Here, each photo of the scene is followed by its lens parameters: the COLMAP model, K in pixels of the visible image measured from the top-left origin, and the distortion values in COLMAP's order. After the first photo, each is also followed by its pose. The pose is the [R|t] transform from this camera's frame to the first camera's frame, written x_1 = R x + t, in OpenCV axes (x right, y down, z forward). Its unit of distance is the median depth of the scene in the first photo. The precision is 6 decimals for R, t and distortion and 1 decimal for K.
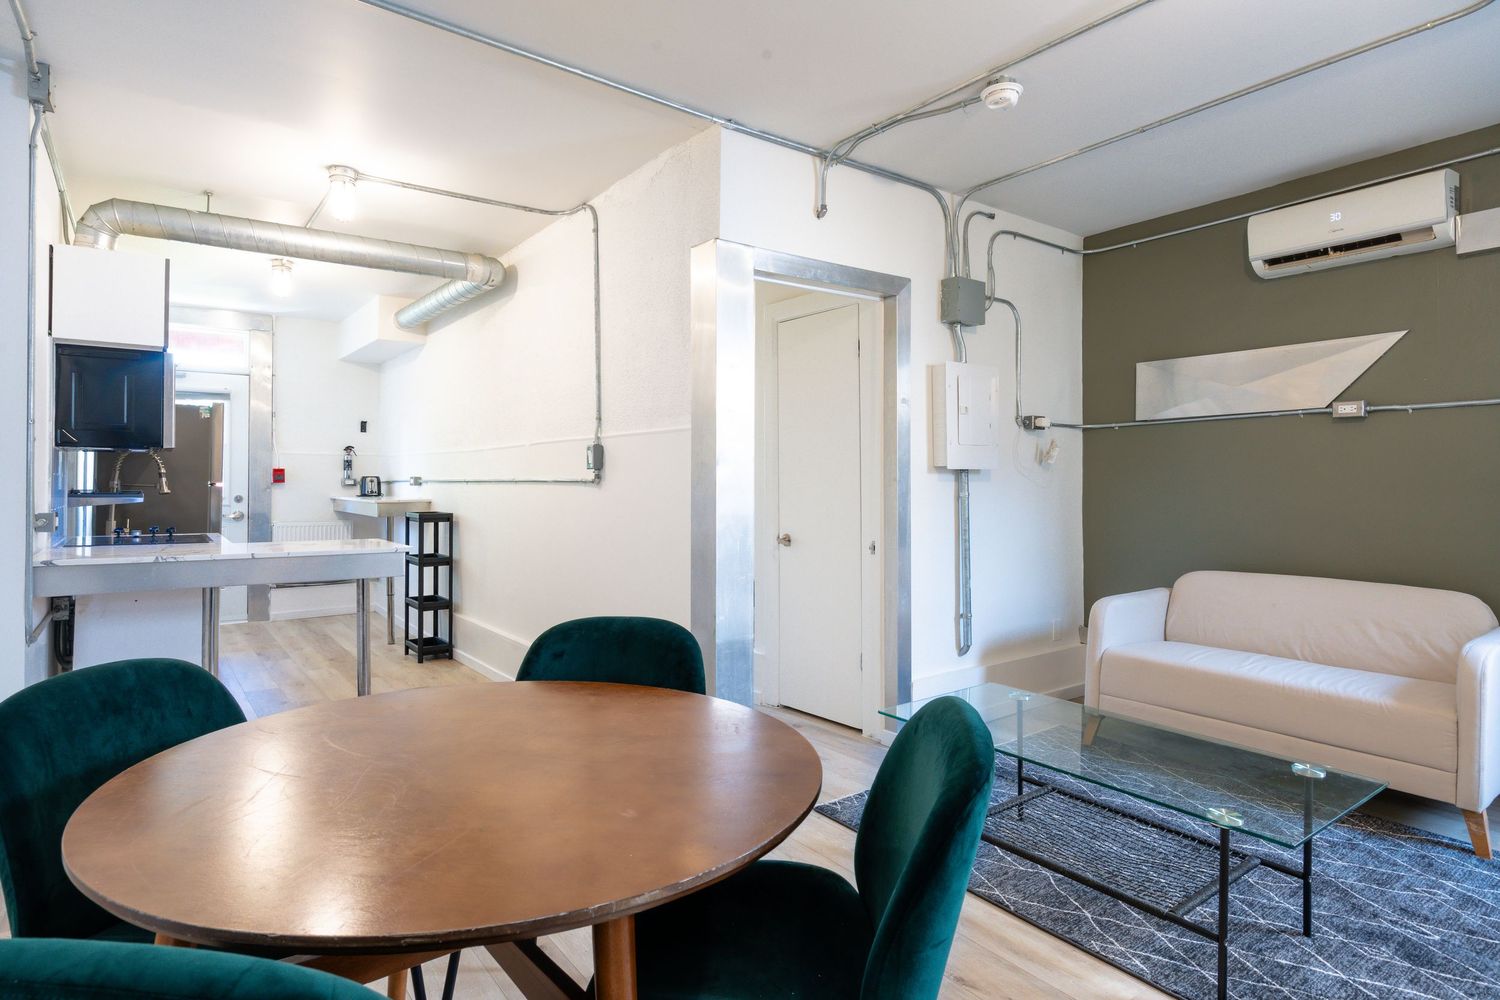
lens RADIAL K [[823.5, 0, 750.3], [0, 823.5, 481.1], [0, 0, 1]] dist [0.005515, 0.000756]
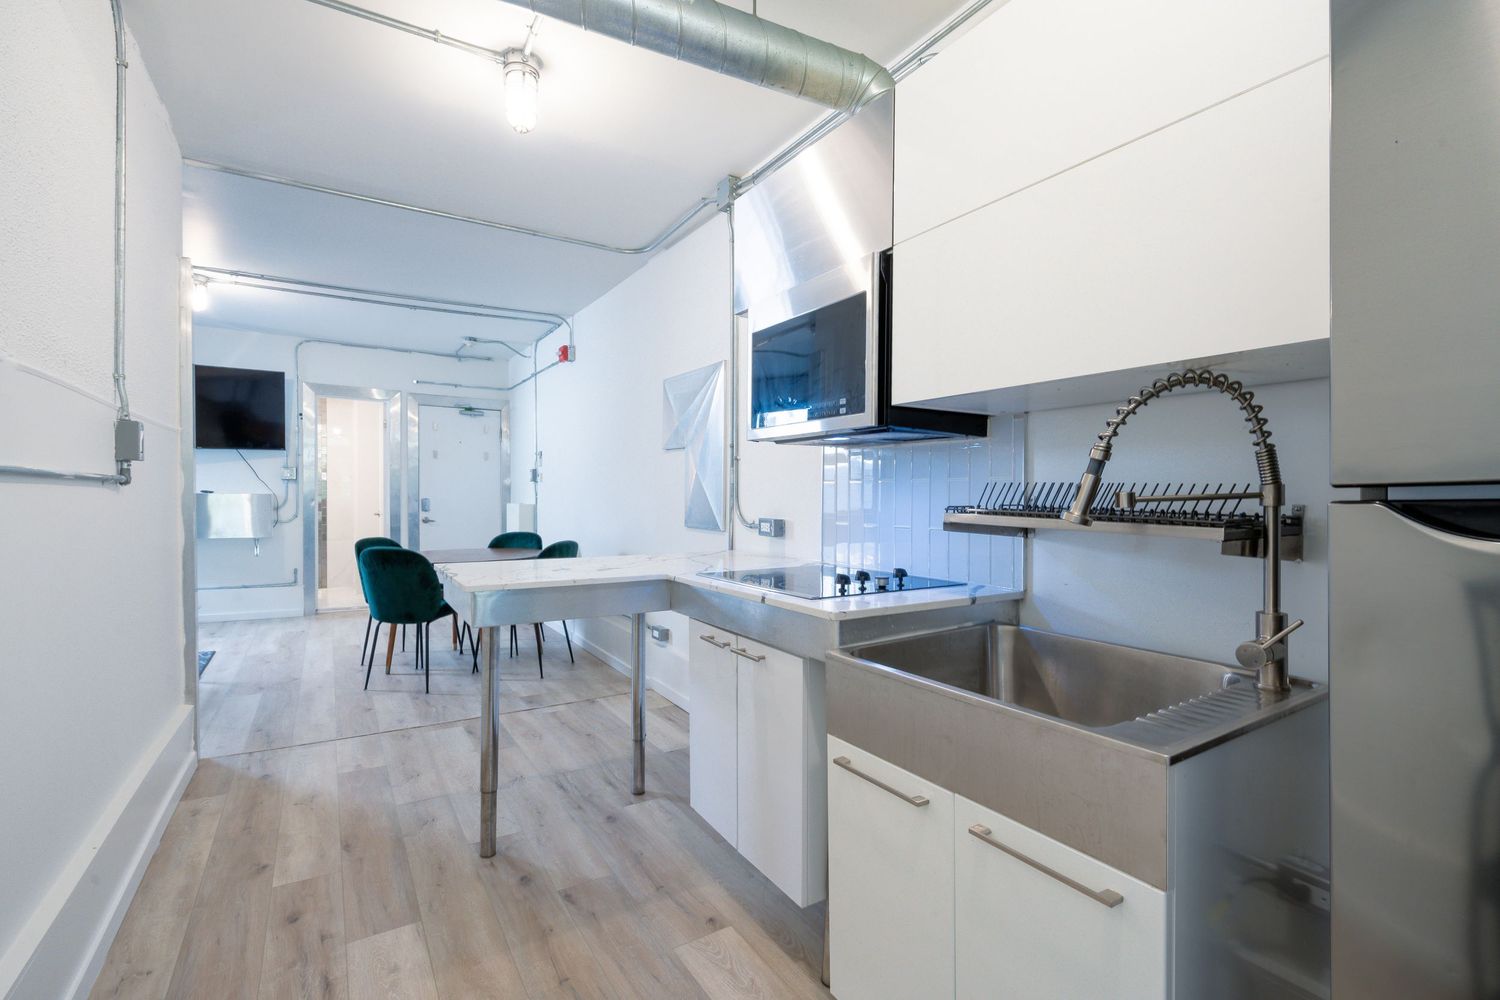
lens RADIAL K [[694.3, 0, 752.5], [0, 694.3, 510.3], [0, 0, 1]] dist [-0.003565, 0.000148]
pose [[-0.995323, -0.009848, 0.096100, -0.690044], [-0.008018, 0.999779, 0.019410, 0.007075], [-0.096270, 0.018549, -0.995182, 1.454132]]
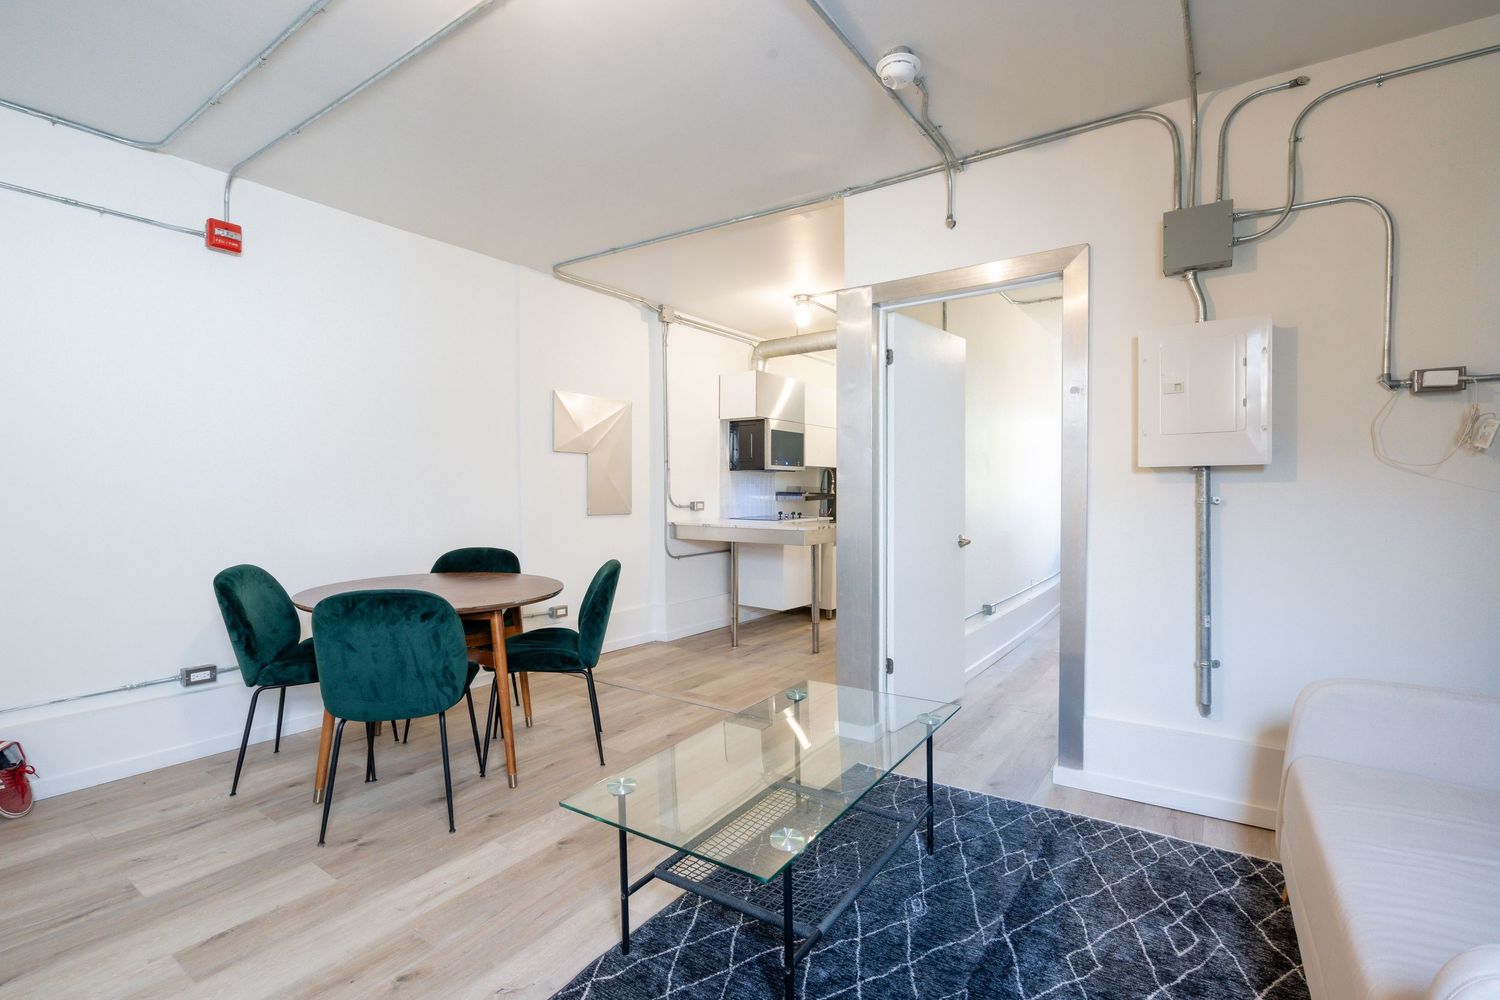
lens RADIAL K [[694.3, 0, 752.5], [0, 694.3, 510.3], [0, 0, 1]] dist [-0.003565, 0.000148]
pose [[0.321381, 0.027478, -0.946551, 0.714719], [0.006046, 0.999499, 0.031067, 0.003320], [0.946931, -0.015708, 0.321054, 0.414209]]
